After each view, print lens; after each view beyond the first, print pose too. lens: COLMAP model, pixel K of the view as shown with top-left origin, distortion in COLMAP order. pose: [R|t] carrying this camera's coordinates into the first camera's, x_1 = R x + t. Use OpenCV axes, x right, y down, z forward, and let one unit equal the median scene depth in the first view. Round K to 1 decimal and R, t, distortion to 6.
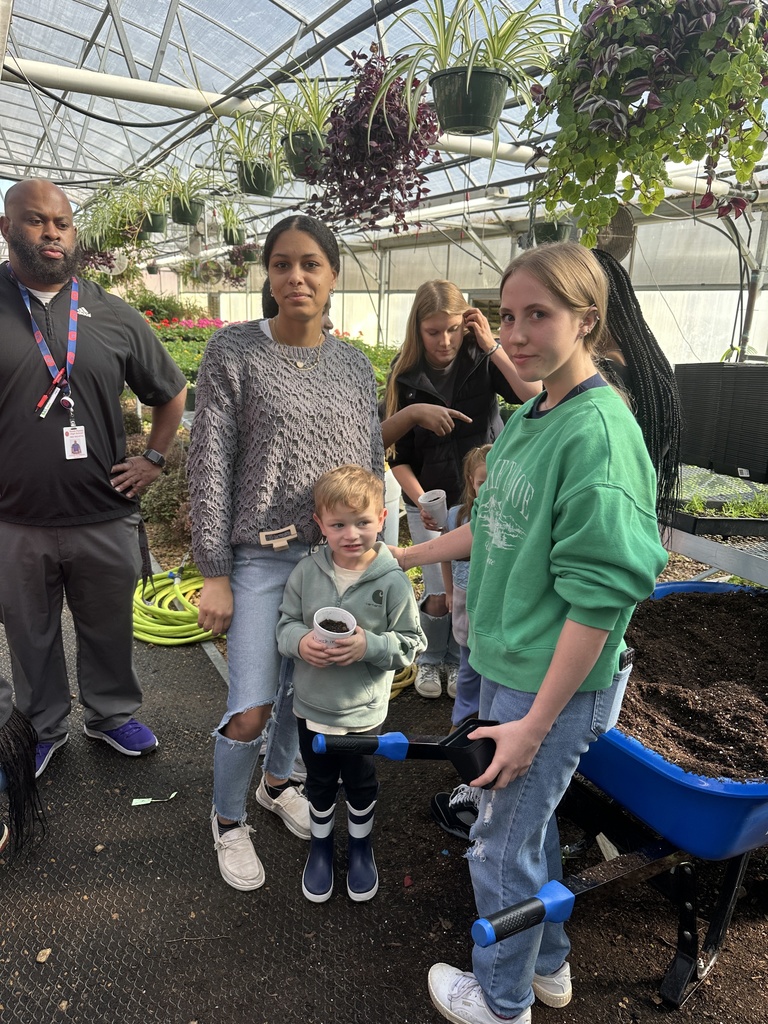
lens RADIAL K [[734.2, 0, 384.0], [0, 734.2, 512.0], [0, 0, 1]] dist [-0.004977, -0.005225]
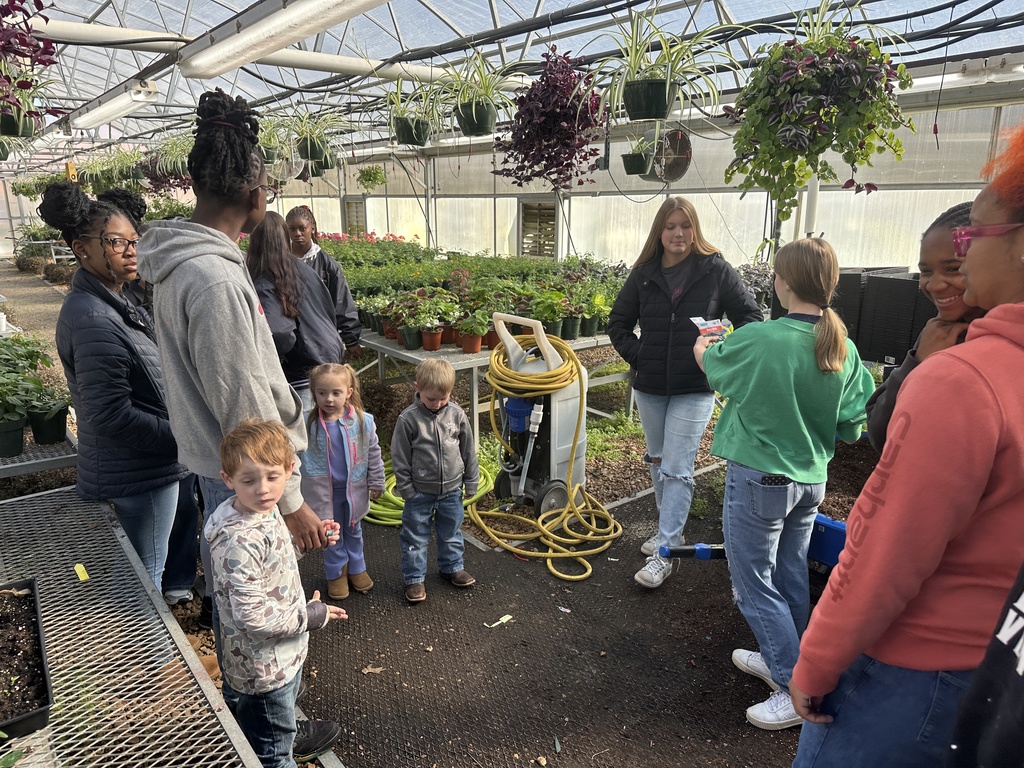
lens RADIAL K [[718.3, 0, 512.0], [0, 718.3, 384.0], [0, 0, 1]] dist [-0.001678, -0.000623]
pose [[0.985256, -0.081773, 0.150278, -0.122316], [0.084355, 0.996376, -0.010879, -0.011376], [-0.148844, 0.023395, 0.988584, -0.089099]]
